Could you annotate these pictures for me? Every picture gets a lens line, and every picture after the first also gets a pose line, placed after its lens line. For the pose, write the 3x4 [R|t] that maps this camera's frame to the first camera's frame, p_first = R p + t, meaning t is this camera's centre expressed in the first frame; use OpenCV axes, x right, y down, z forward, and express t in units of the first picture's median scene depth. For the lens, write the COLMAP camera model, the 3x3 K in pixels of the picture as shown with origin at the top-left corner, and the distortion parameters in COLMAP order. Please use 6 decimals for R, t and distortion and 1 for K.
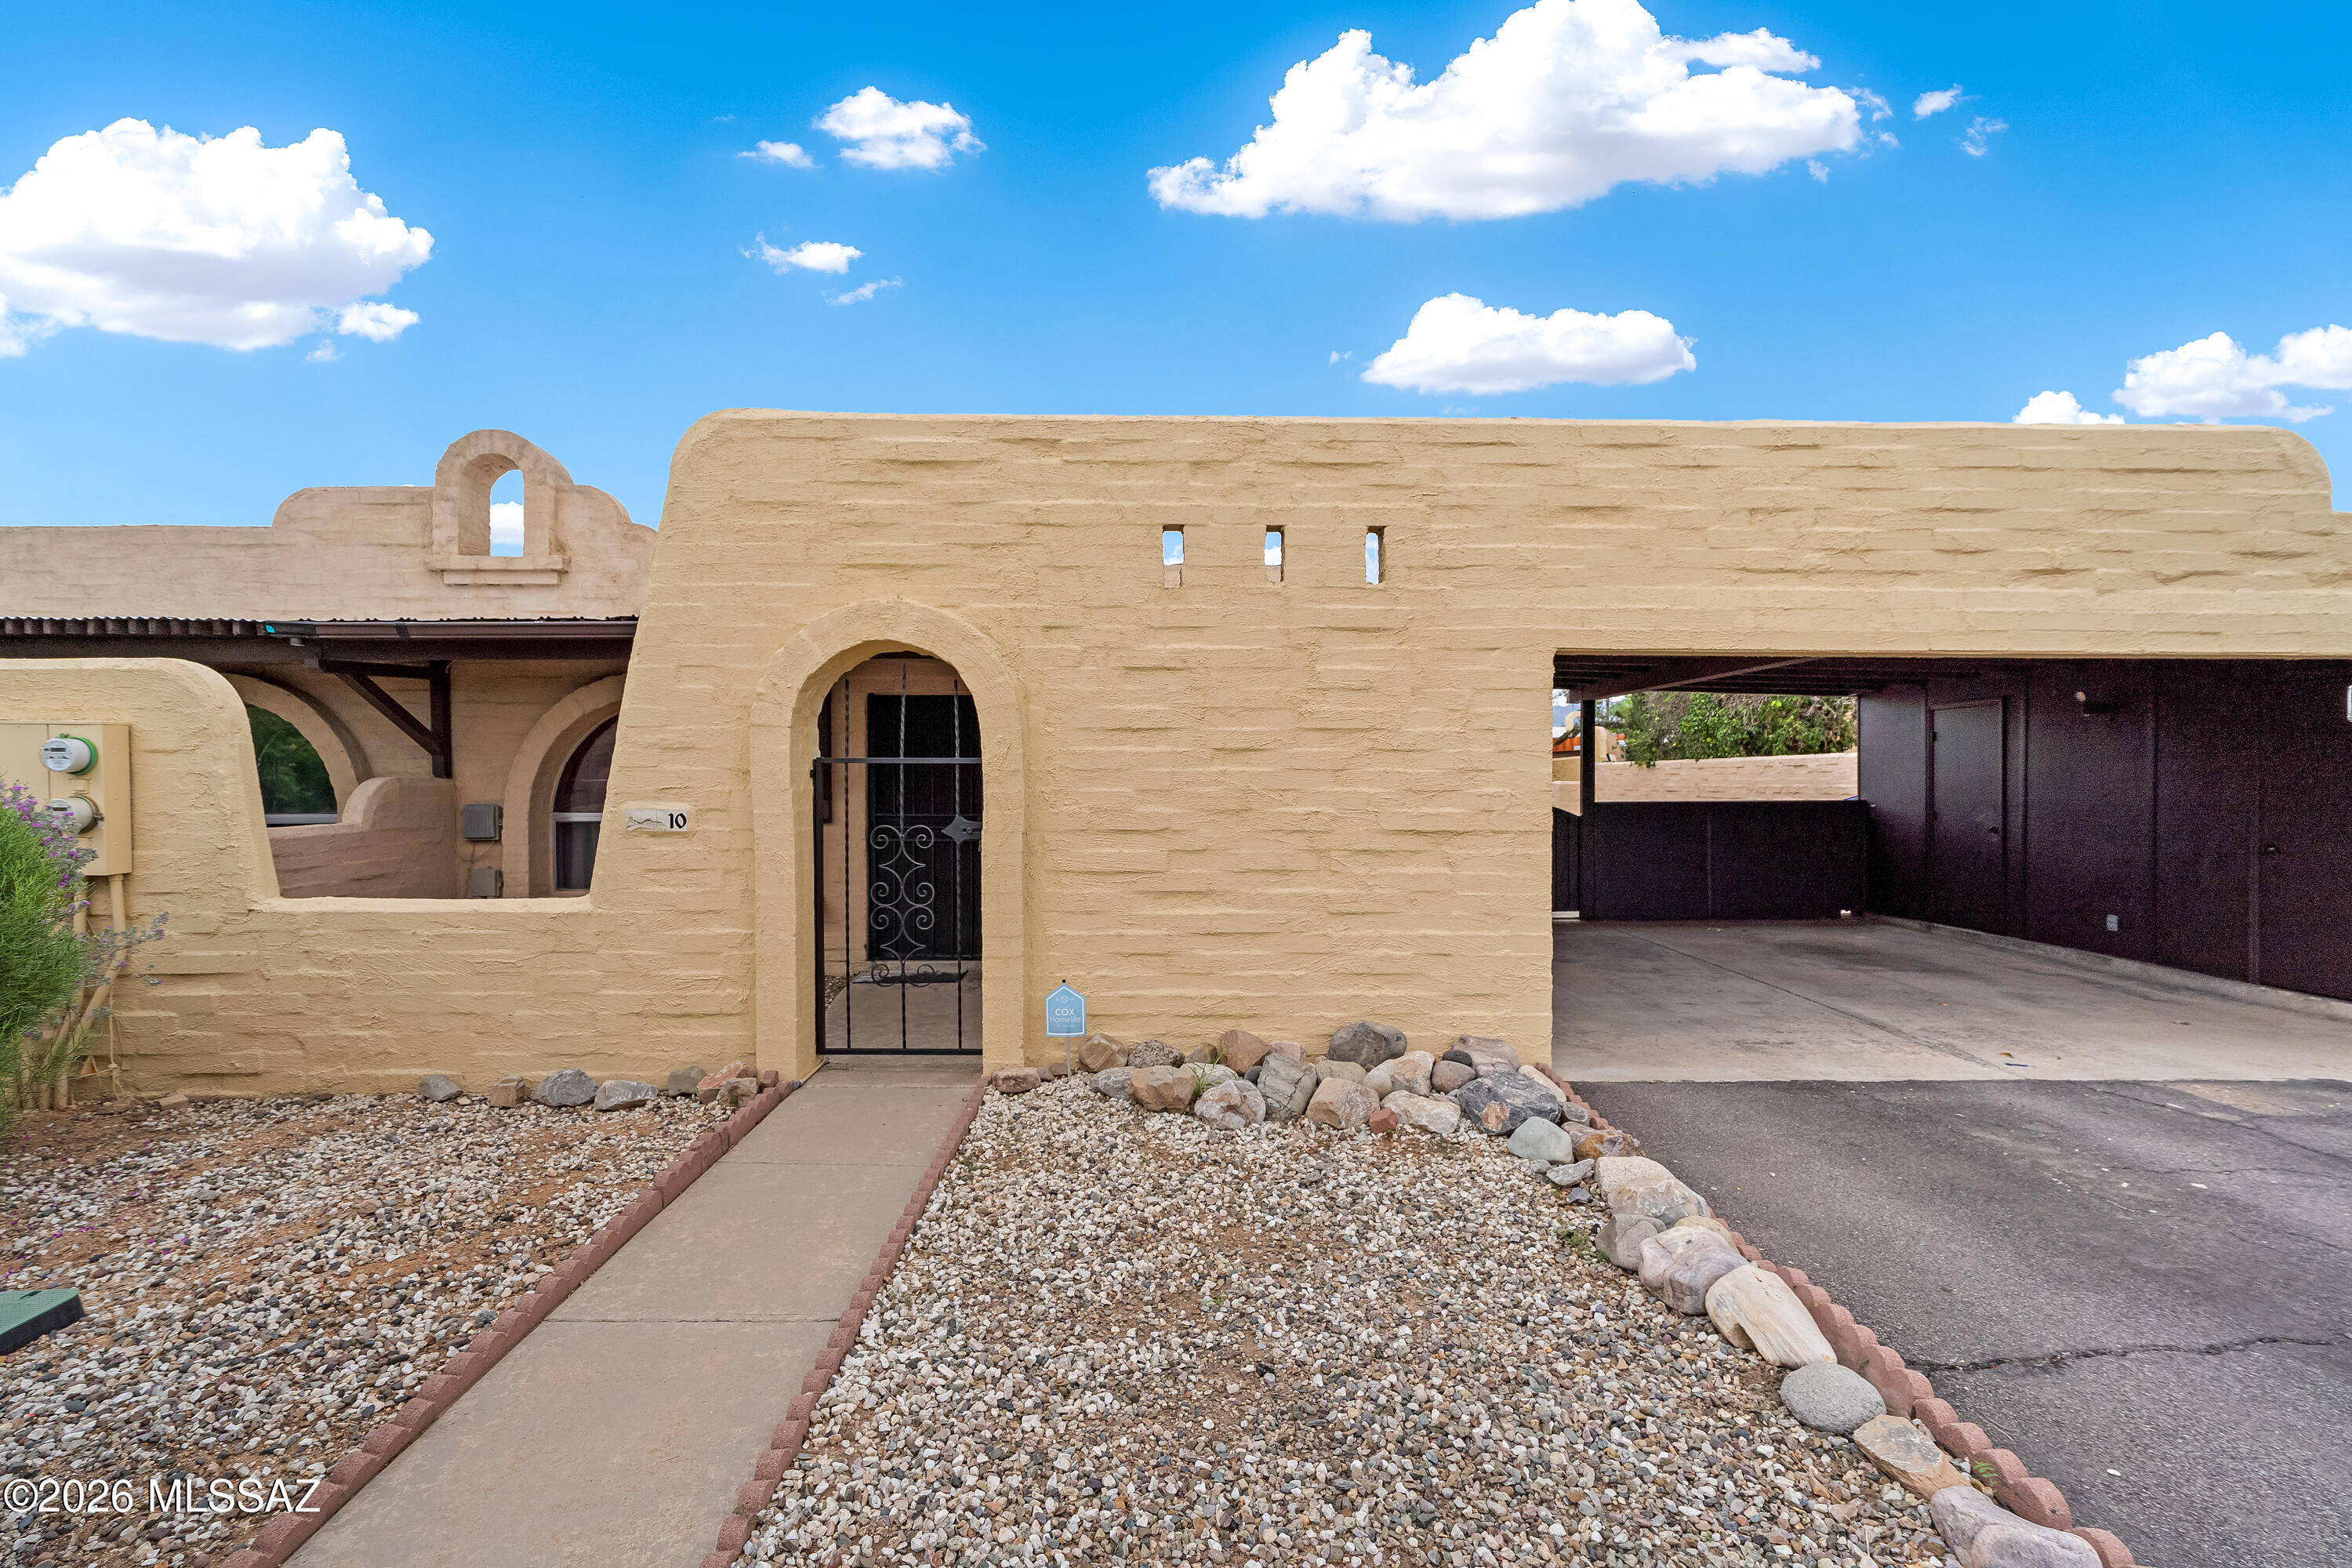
lens RADIAL K [[1079.0, 0, 1171.2], [0, 1079.0, 787.1], [0, 0, 1]] dist [-0.001515, 0.001108]
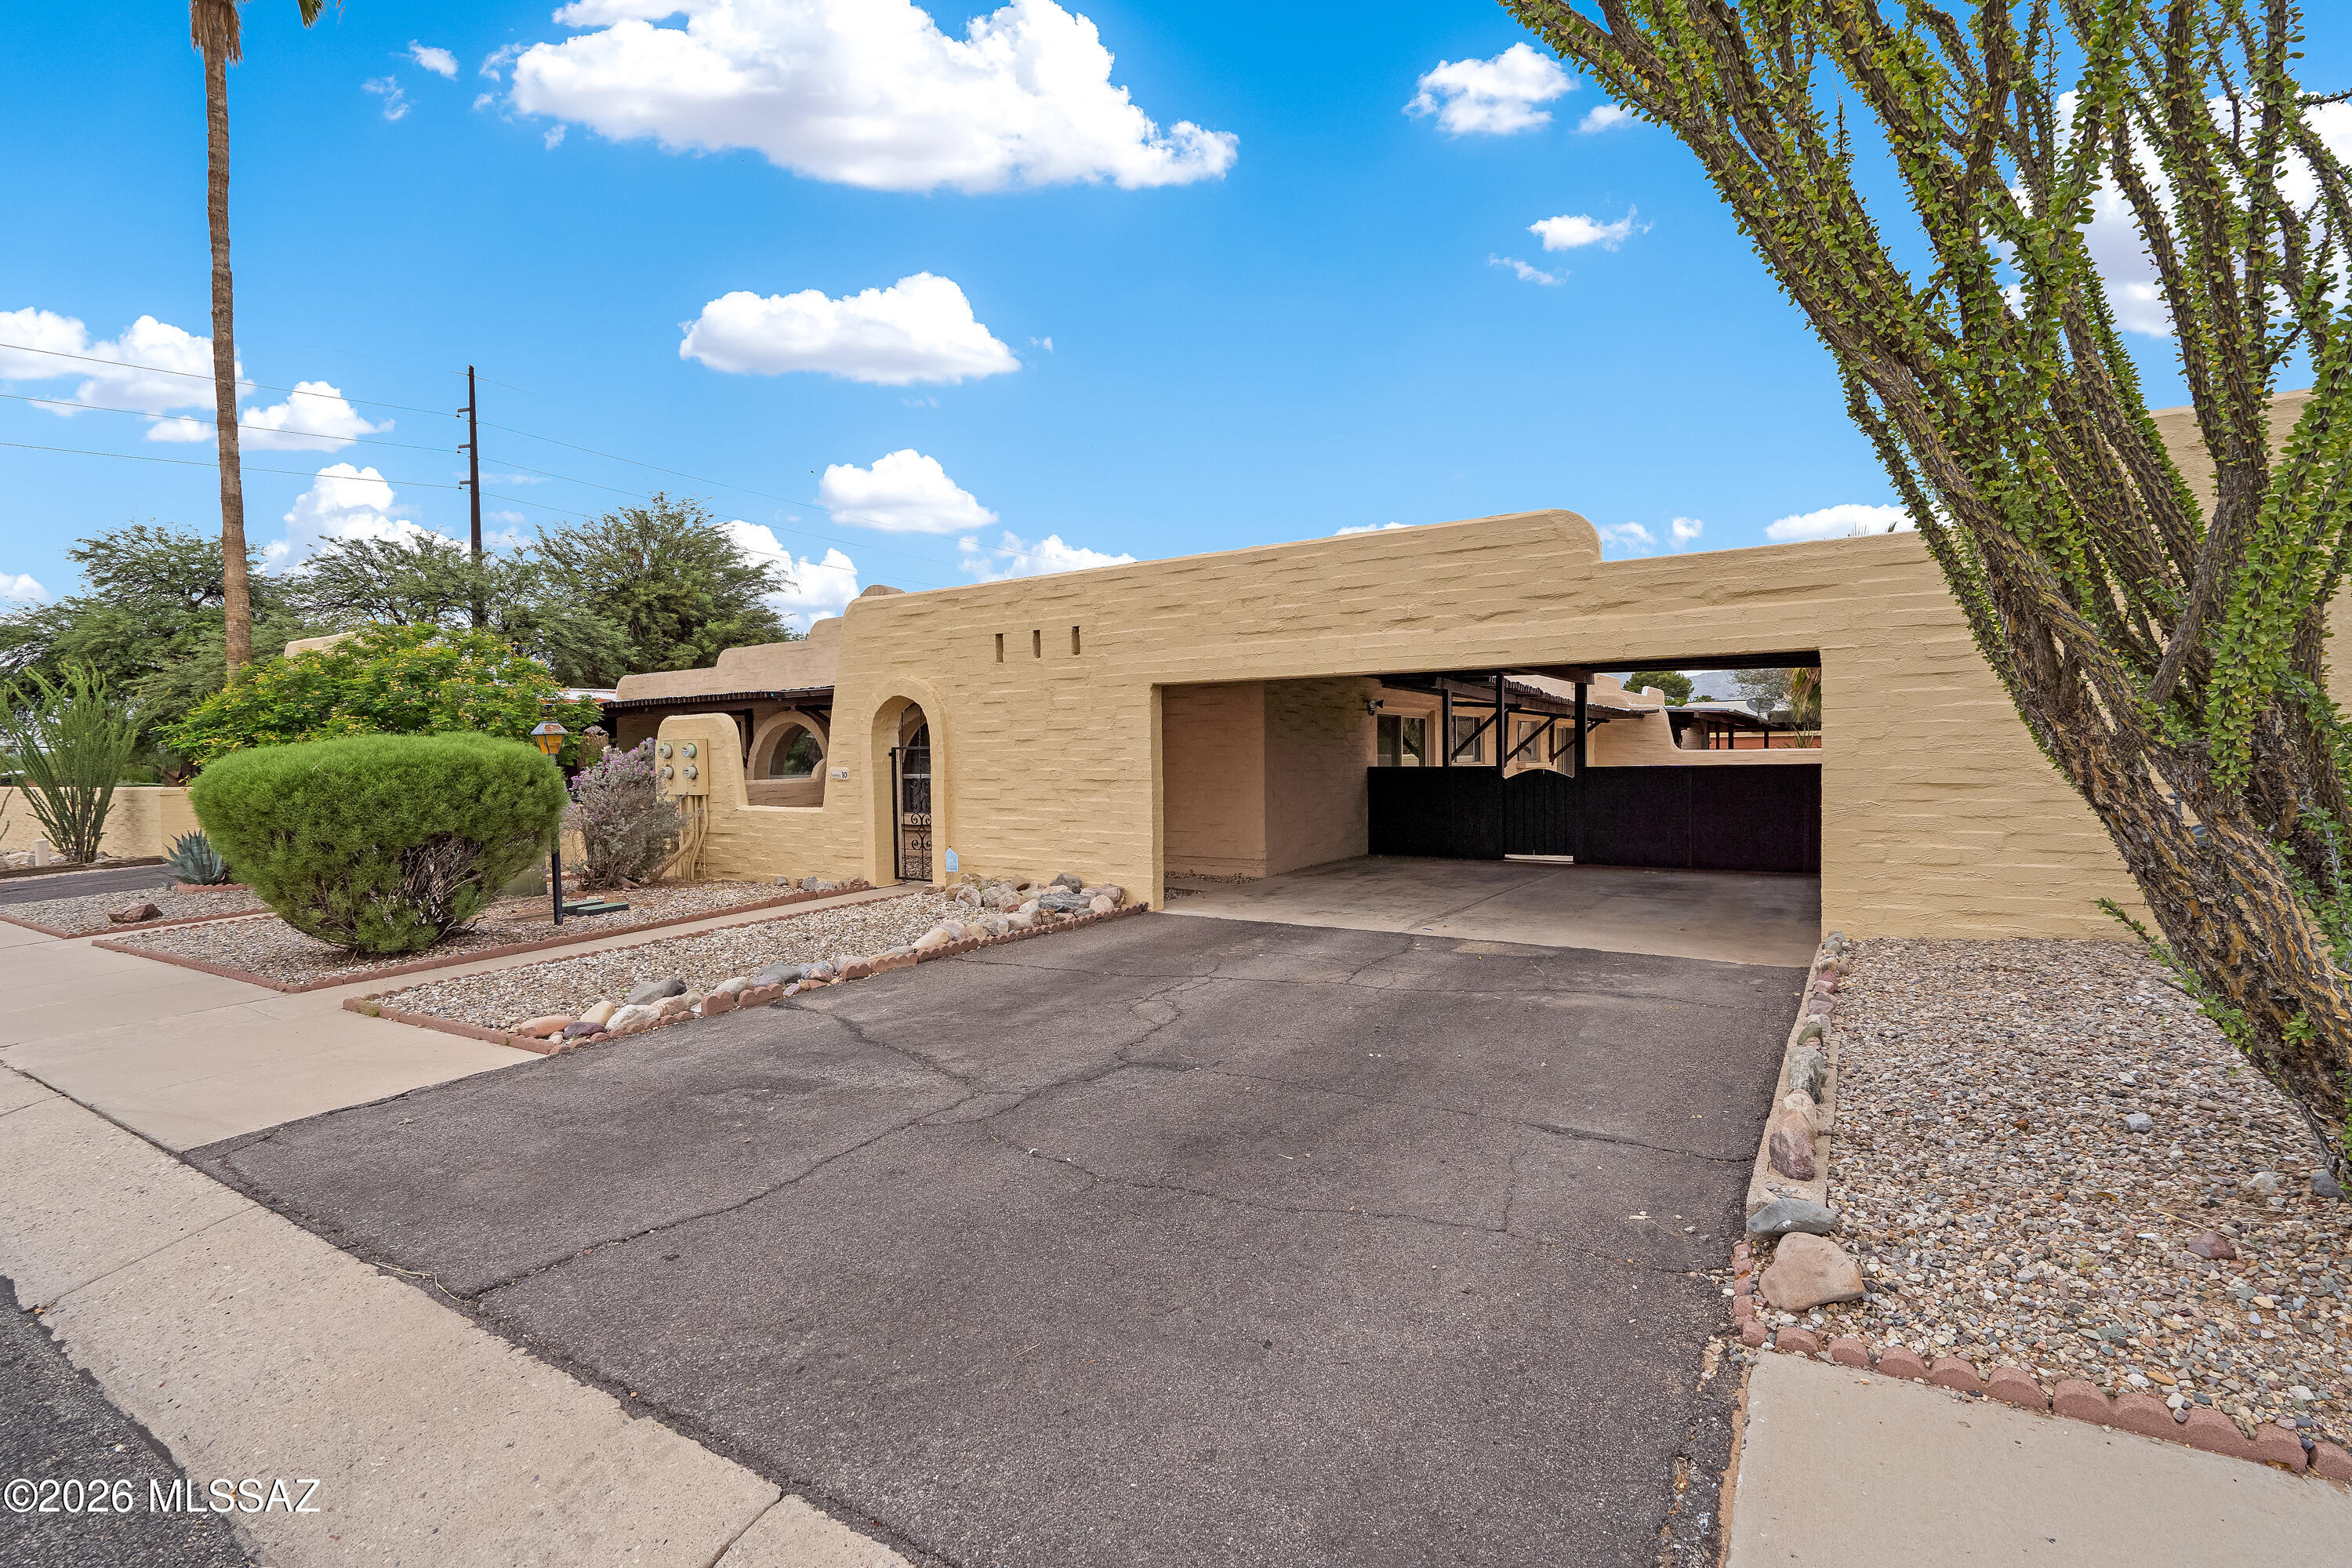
lens RADIAL K [[1079.0, 0, 1171.2], [0, 1079.0, 787.1], [0, 0, 1]] dist [-0.001515, 0.001108]
pose [[0.825114, 0.004957, -0.564944, 1.455374], [0.008687, 0.999732, 0.021460, 0.012767], [0.564899, -0.022614, 0.824850, -0.544942]]
